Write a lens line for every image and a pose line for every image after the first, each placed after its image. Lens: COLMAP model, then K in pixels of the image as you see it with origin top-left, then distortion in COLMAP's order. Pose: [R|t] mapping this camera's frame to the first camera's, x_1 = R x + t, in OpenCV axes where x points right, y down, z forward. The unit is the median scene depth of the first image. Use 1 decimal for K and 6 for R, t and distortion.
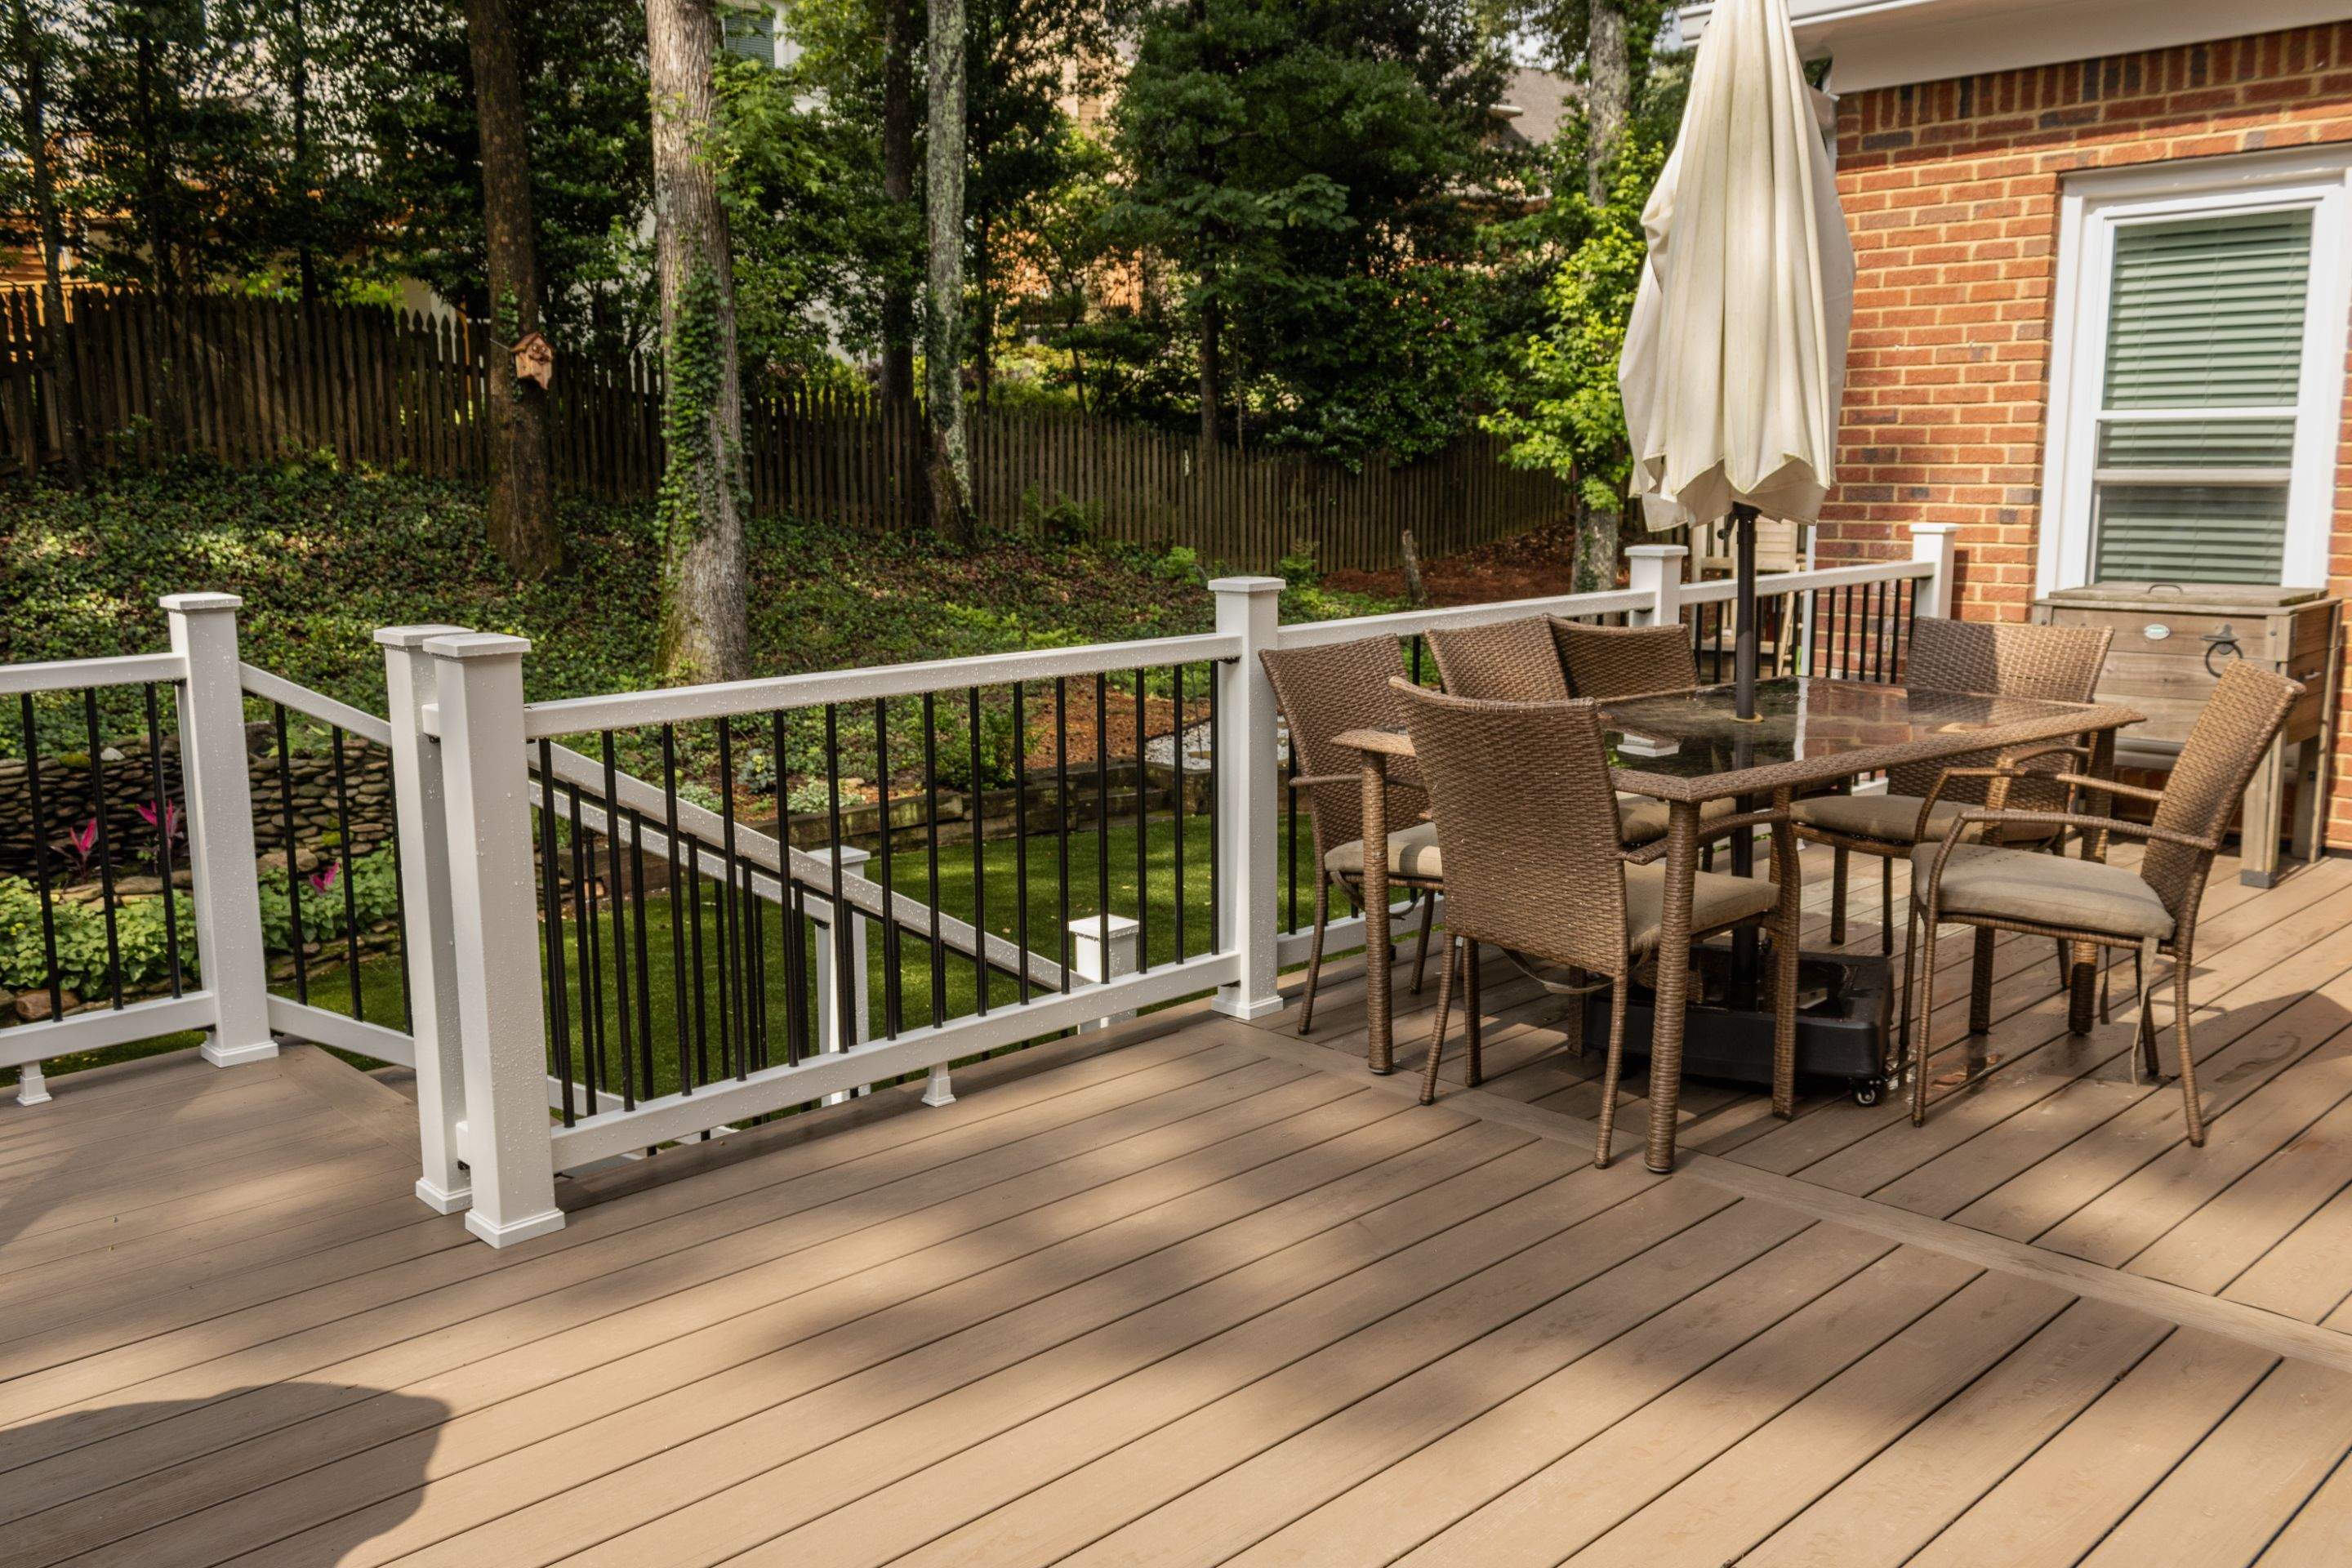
lens RADIAL K [[1988.0, 0, 1194.1], [0, 1988.0, 759.6], [0, 0, 1]] dist [0.052949, -0.070680]
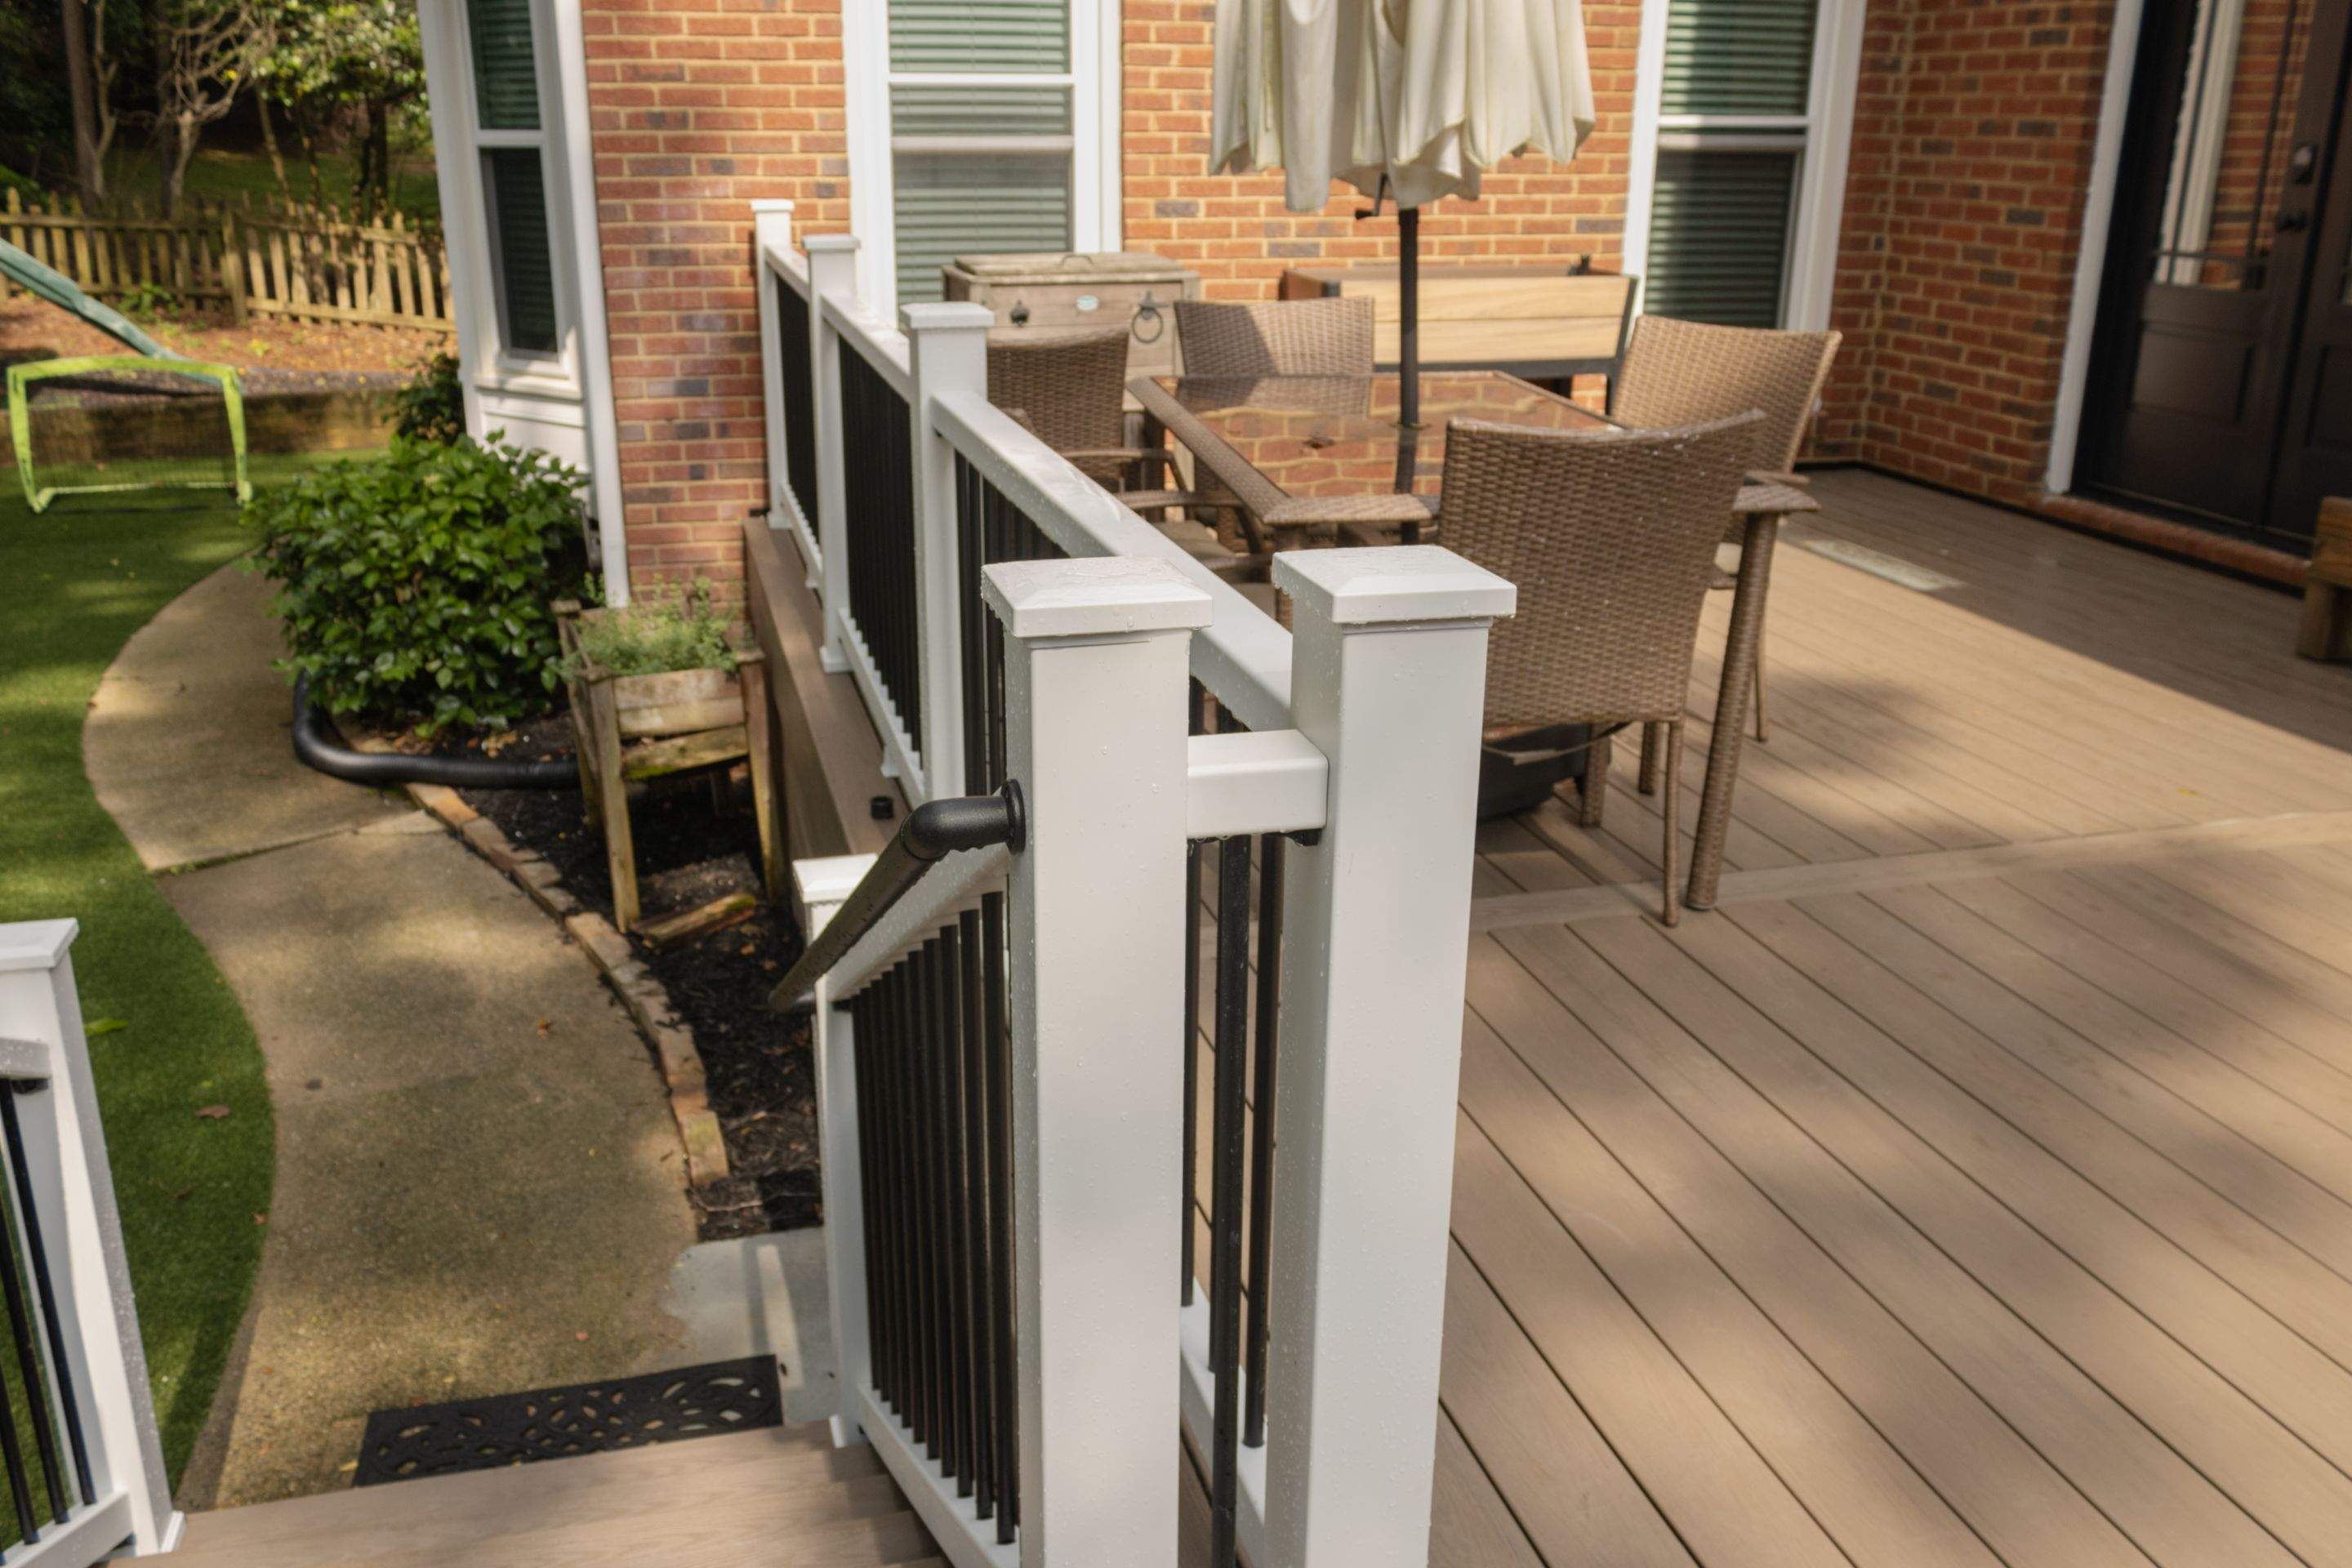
lens RADIAL K [[1988.0, 0, 1171.5], [0, 1988.0, 780.3], [0, 0, 1]] dist [0.052949, -0.070680]
pose [[0.494614, -0.272335, 0.825343, -0.358716], [0.128866, 0.962122, 0.240241, -0.061513], [-0.859506, -0.012468, 0.510973, 0.393222]]
